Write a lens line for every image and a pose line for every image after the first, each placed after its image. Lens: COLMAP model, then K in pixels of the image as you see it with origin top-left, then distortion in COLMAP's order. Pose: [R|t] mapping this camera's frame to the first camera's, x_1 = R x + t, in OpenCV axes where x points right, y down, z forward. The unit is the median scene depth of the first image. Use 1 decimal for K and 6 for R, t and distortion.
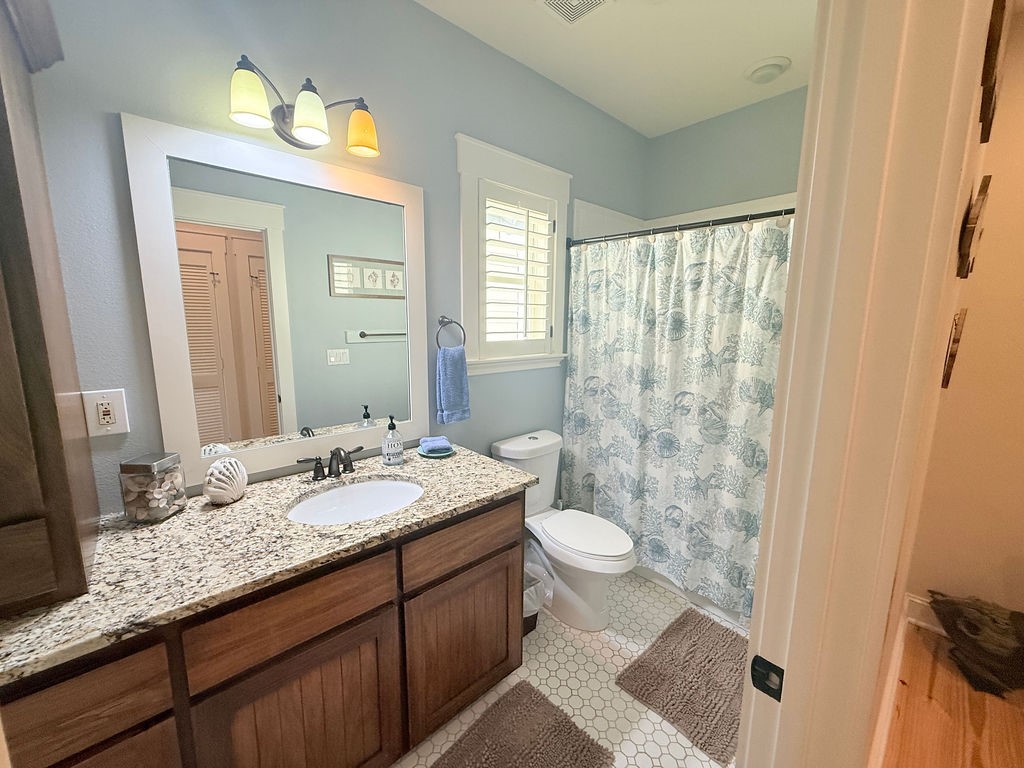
lens RADIAL K [[408.6, 0, 510.0], [0, 408.6, 385.2], [0, 0, 1]] dist [-0.001259, -0.000014]
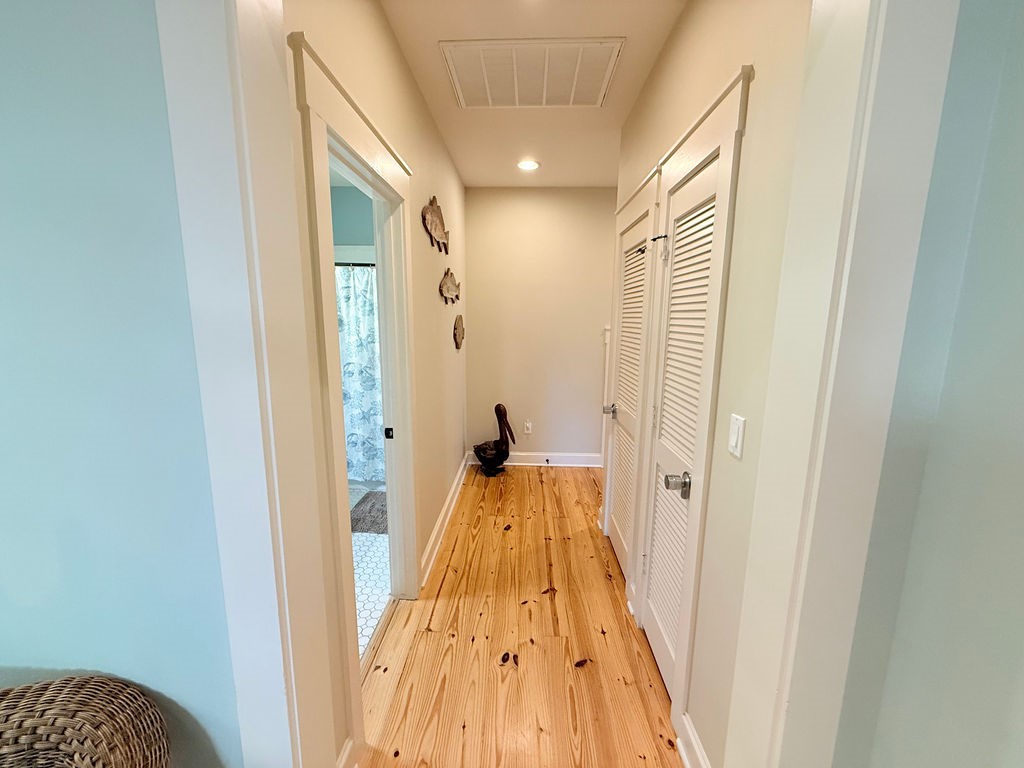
lens RADIAL K [[408.6, 0, 510.0], [0, 408.6, 386.8], [0, 0, 1]] dist [-0.001259, -0.000014]
pose [[0.695823, -0.124045, 0.707420, -0.324781], [0.108396, 0.991827, 0.067296, 0.076617], [-0.709986, 0.029855, 0.703582, -0.673659]]
